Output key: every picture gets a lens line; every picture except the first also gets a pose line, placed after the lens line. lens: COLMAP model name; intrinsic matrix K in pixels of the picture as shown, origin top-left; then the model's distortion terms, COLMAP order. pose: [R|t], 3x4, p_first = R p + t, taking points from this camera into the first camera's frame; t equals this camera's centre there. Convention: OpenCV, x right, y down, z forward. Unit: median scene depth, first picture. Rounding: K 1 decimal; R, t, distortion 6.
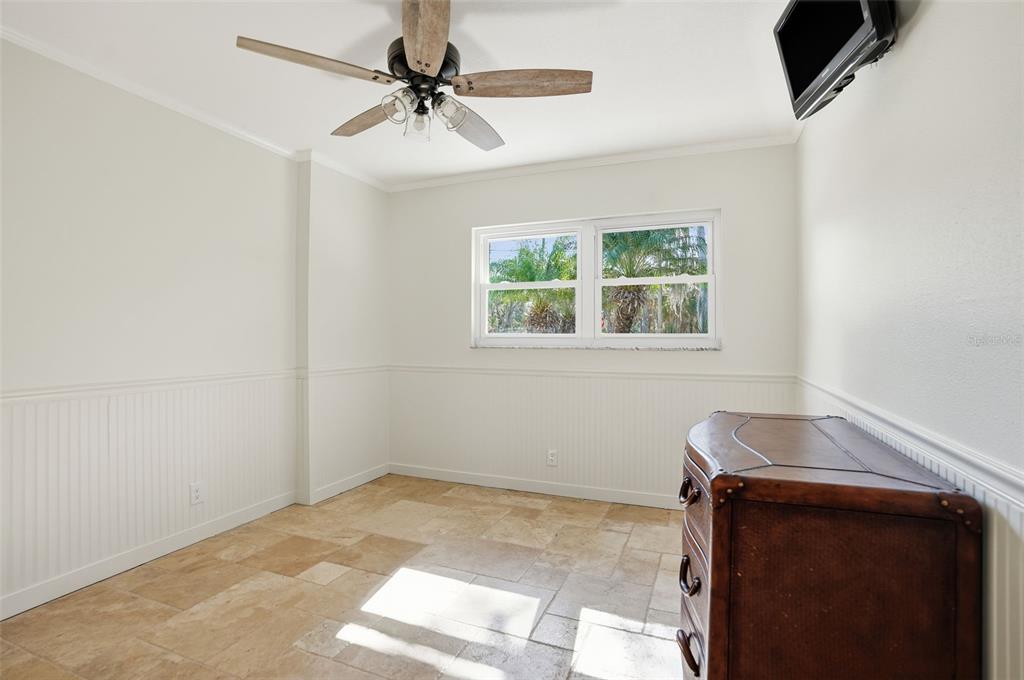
lens RADIAL K [[518.2, 0, 512.0], [0, 518.2, 340.0], [0, 0, 1]] dist [-0.015158, -0.000135]
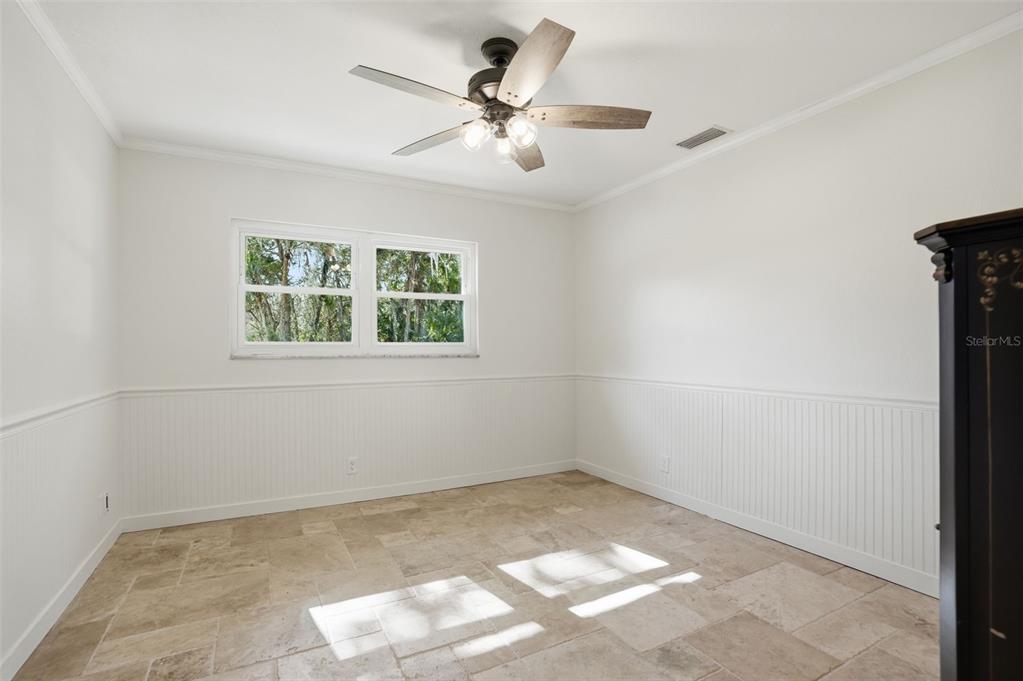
lens RADIAL K [[480.2, 0, 510.9], [0, 480.2, 347.0], [0, 0, 1]] dist [-0.038974, 0.001420]
pose [[0.652926, -0.002137, 0.757419, -0.392841], [0.004382, 0.999990, -0.000956, -0.000821], [-0.757409, 0.003943, 0.652929, 0.148463]]
